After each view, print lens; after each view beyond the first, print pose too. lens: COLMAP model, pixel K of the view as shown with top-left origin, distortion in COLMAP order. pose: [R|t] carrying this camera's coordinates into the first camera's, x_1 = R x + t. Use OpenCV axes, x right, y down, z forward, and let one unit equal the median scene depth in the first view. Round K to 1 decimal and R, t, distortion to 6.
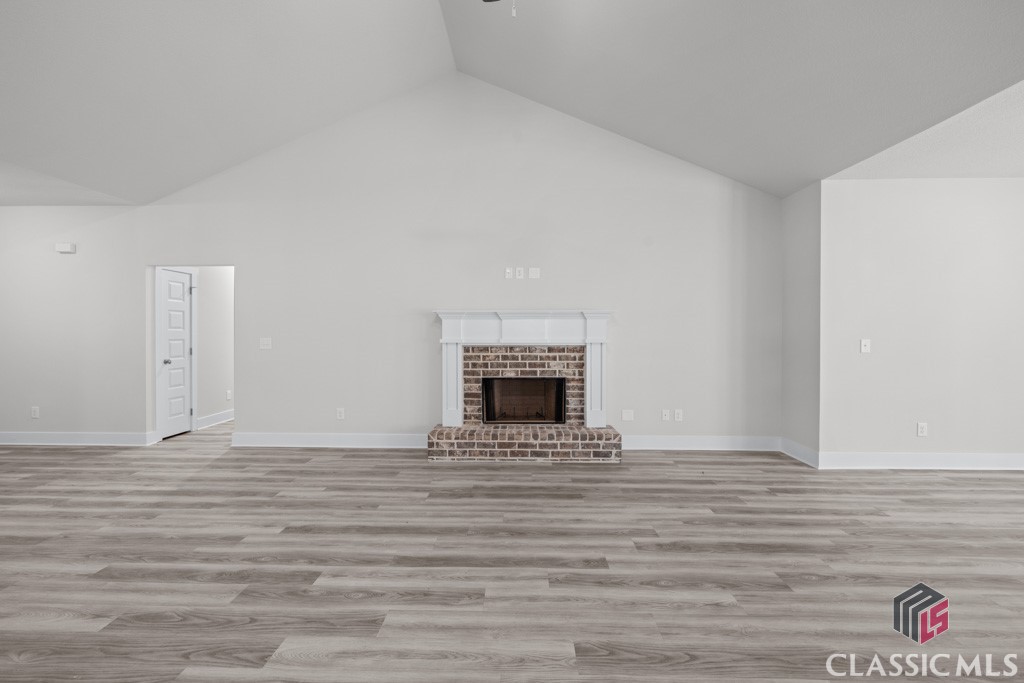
lens RADIAL K [[432.3, 0, 508.9], [0, 432.3, 339.5], [0, 0, 1]] dist [0.001209, -0.000154]
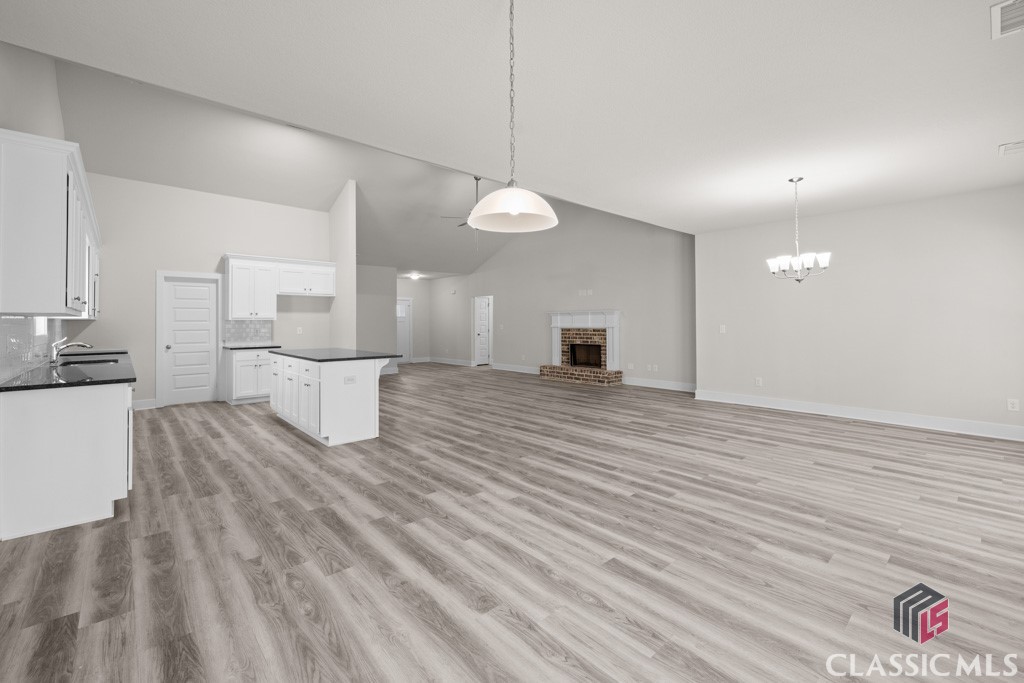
lens RADIAL K [[432.3, 0, 516.8], [0, 432.3, 325.2], [0, 0, 1]] dist [0.001209, -0.000154]
pose [[0.697517, -0.000399, -0.716568, 1.319325], [-0.003155, 0.999988, -0.003628, 0.007656], [0.716561, 0.004791, 0.697508, -0.673843]]
